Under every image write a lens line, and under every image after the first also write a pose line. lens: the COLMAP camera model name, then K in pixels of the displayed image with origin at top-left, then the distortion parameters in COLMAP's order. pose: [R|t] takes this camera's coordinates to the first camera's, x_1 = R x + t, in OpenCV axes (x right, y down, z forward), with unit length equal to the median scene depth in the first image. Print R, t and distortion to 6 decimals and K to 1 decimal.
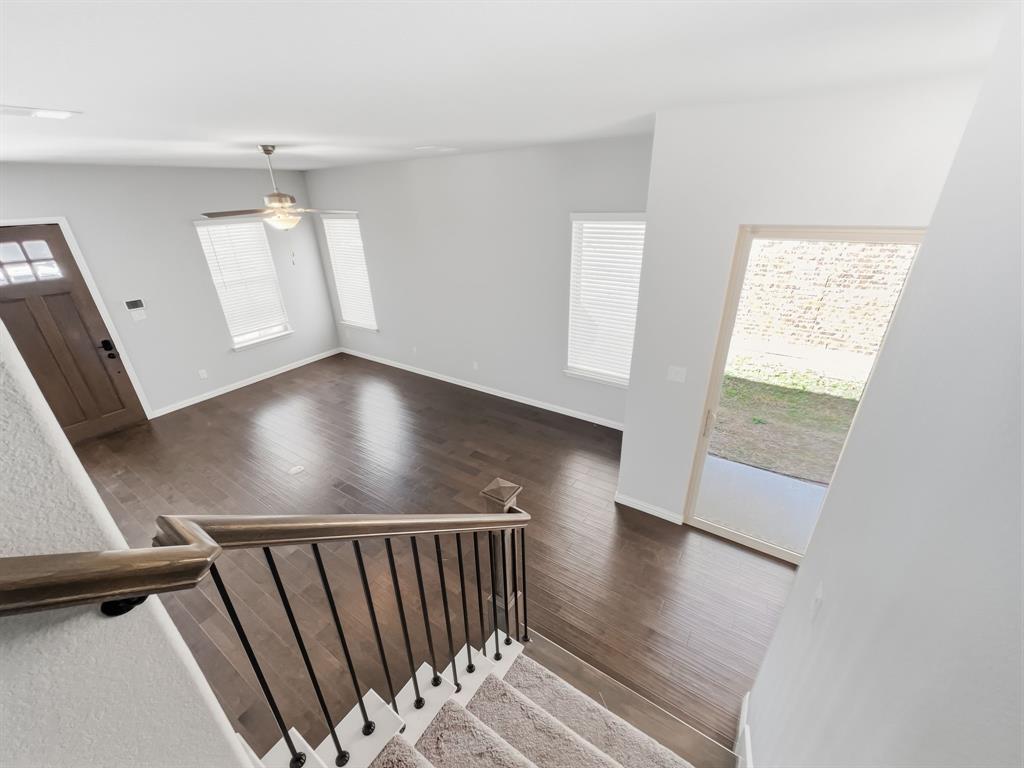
lens RADIAL K [[412.8, 0, 512.0], [0, 412.8, 384.0], [0, 0, 1]] dist [-0.002123, -0.000102]
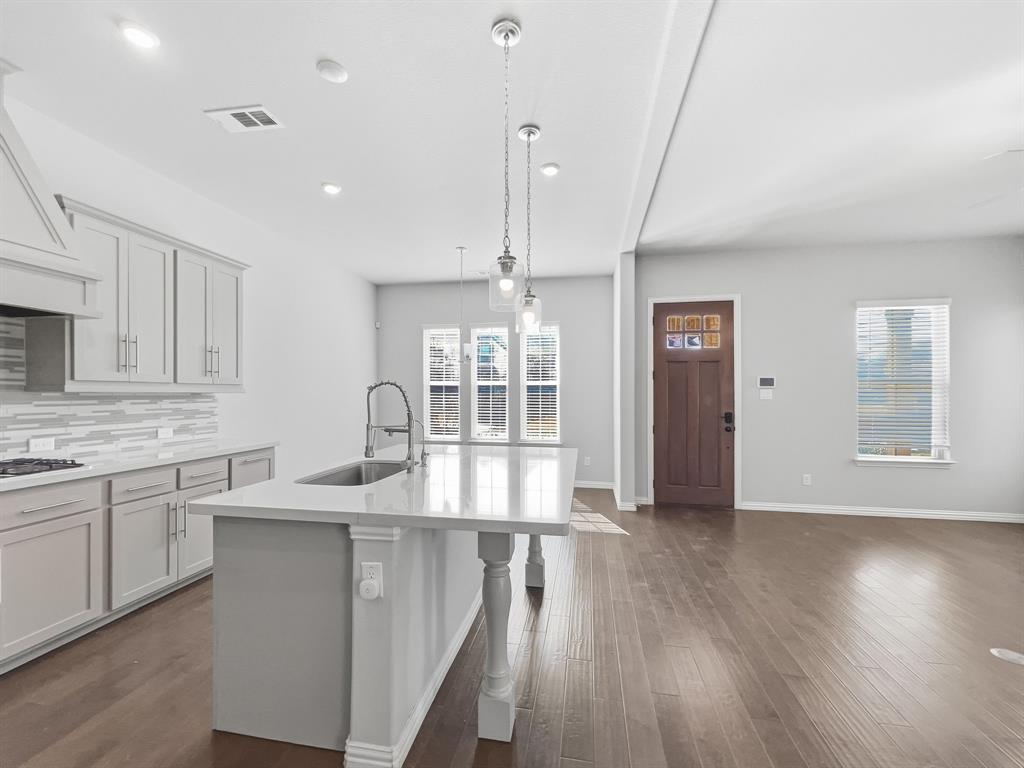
lens RADIAL K [[432.2, 0, 510.0], [0, 432.2, 394.2], [0, 0, 1]] dist [-0.001101, 0.000066]
pose [[0.403714, 0.031001, -0.914360, -0.241703], [-0.398226, 0.905735, -0.145119, 0.186898], [0.823669, 0.422709, 0.378004, 0.157411]]
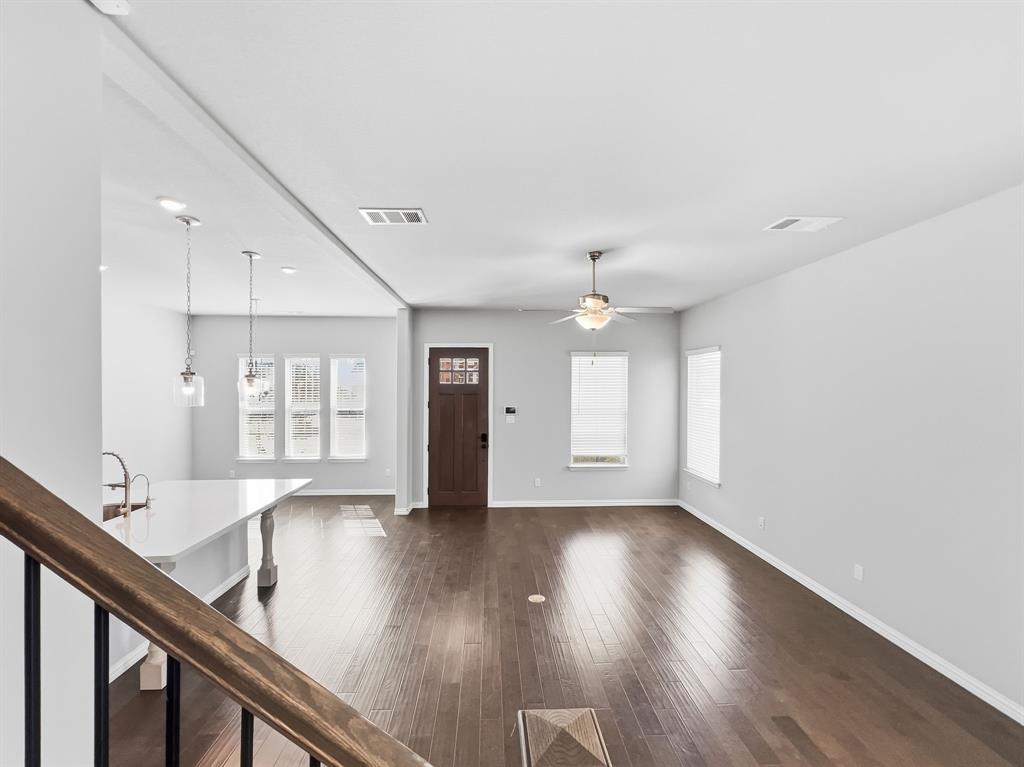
lens RADIAL K [[424.2, 0, 510.0], [0, 424.2, 382.3], [0, 0, 1]] dist [-0.002554, 0.000117]
pose [[0.600220, 0.025288, -0.799435, 0.086995], [-0.353269, 0.905107, -0.236605, 0.029057], [0.717592, 0.424430, 0.552197, 0.243447]]
